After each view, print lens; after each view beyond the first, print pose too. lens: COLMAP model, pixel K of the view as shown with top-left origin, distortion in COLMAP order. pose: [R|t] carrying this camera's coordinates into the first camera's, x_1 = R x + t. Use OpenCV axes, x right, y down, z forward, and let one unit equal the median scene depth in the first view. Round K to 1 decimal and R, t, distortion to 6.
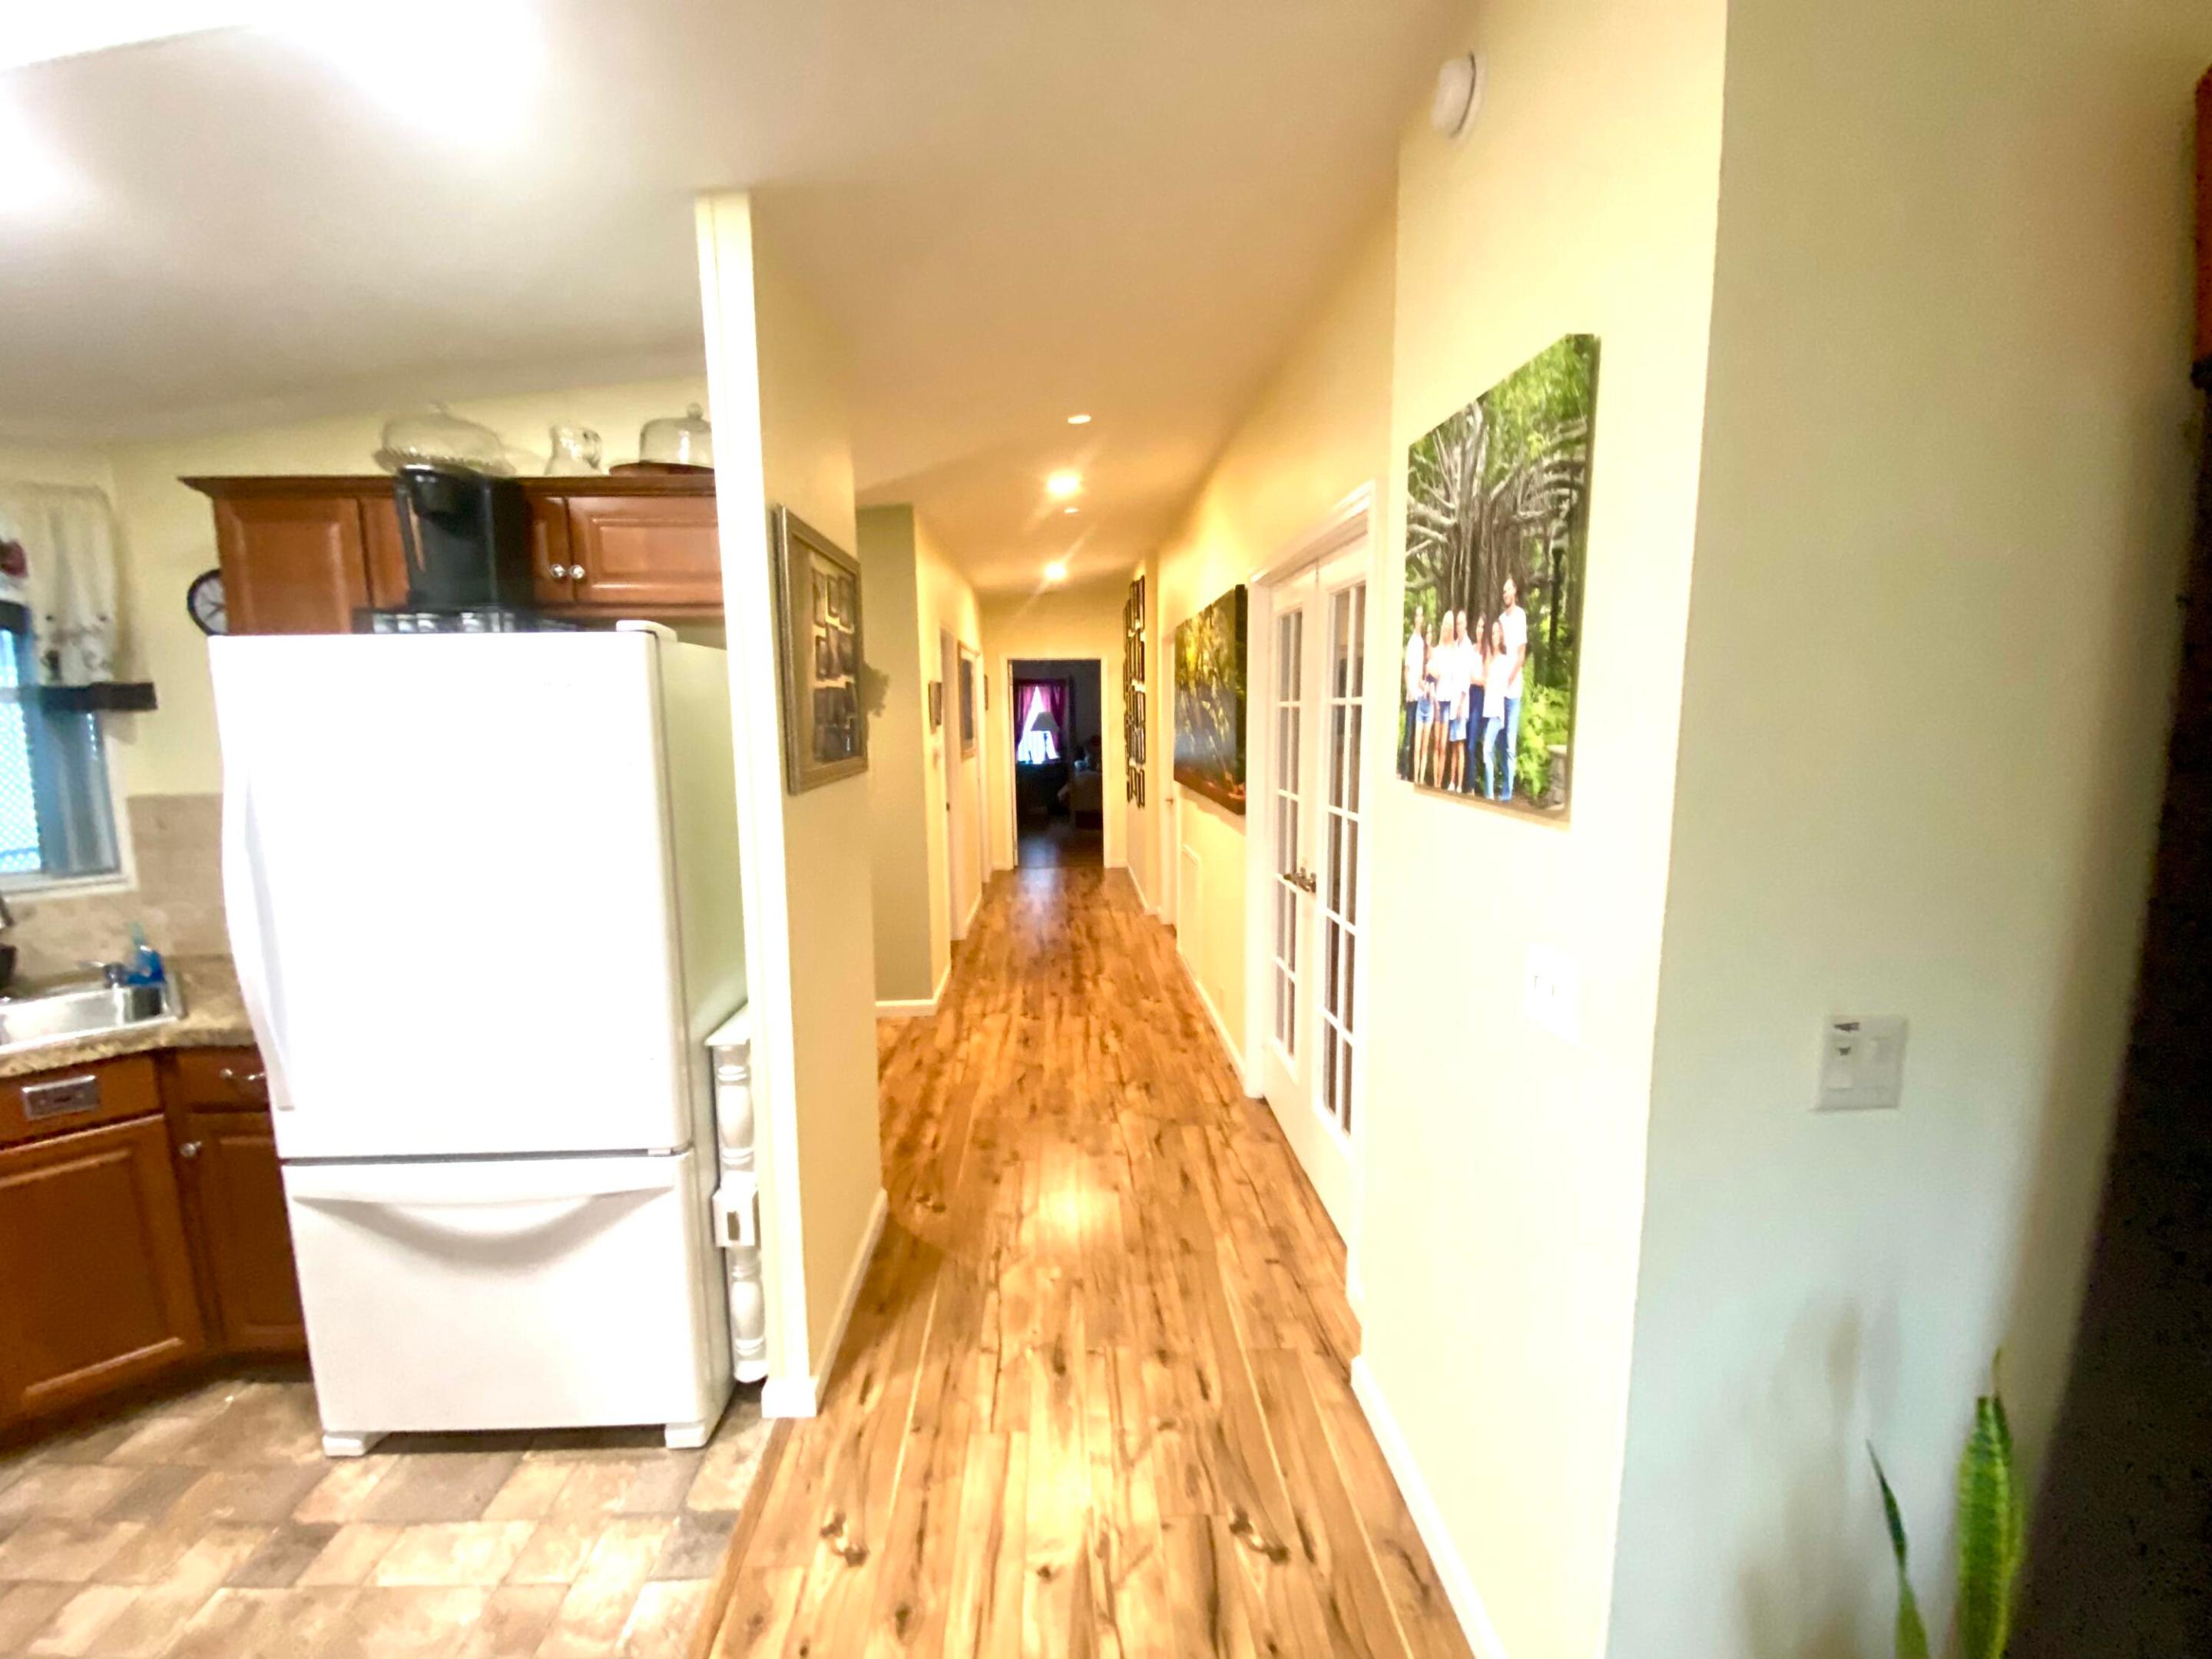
lens RADIAL K [[892.7, 0, 1101.9], [0, 892.7, 827.4], [0, 0, 1]] dist [0.007366, -0.016515]
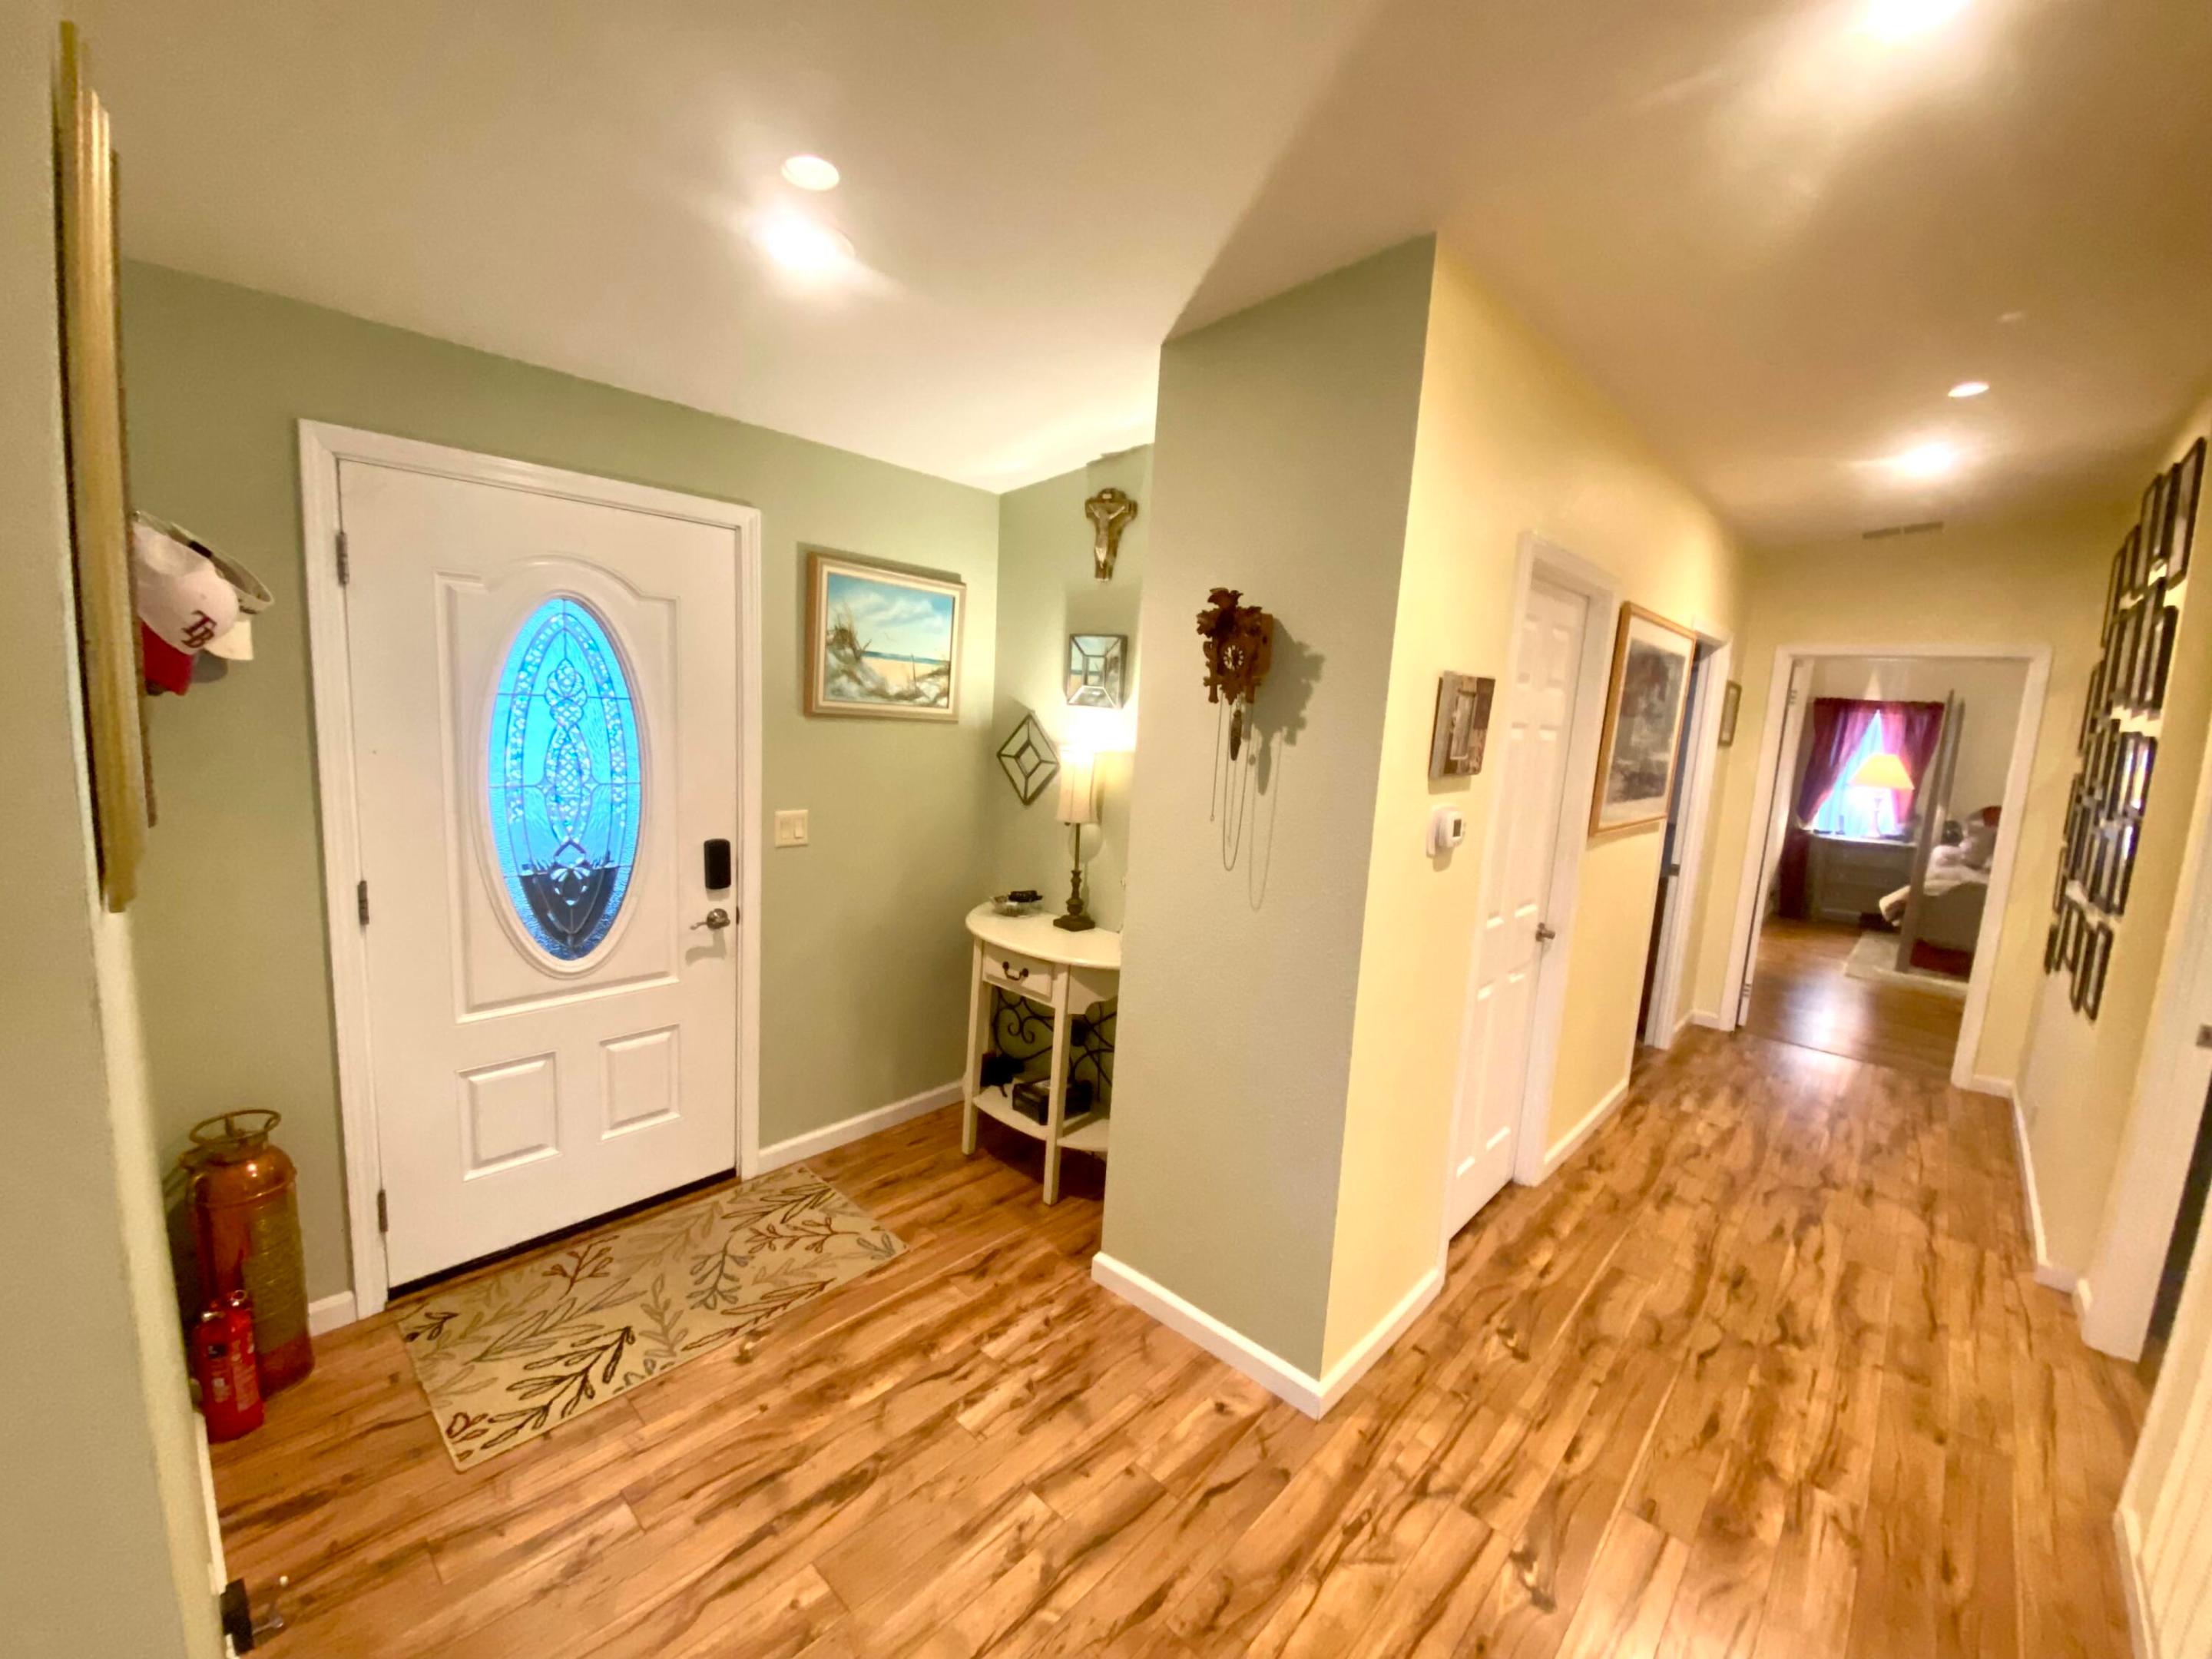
lens RADIAL K [[892.7, 0, 1101.9], [0, 892.7, 827.4], [0, 0, 1]] dist [0.007366, -0.016515]
pose [[0.687413, 0.150647, -0.710471, 0.009041], [-0.156834, 0.985960, 0.057318, -0.072843], [0.709131, 0.072025, 0.701388, 0.480048]]
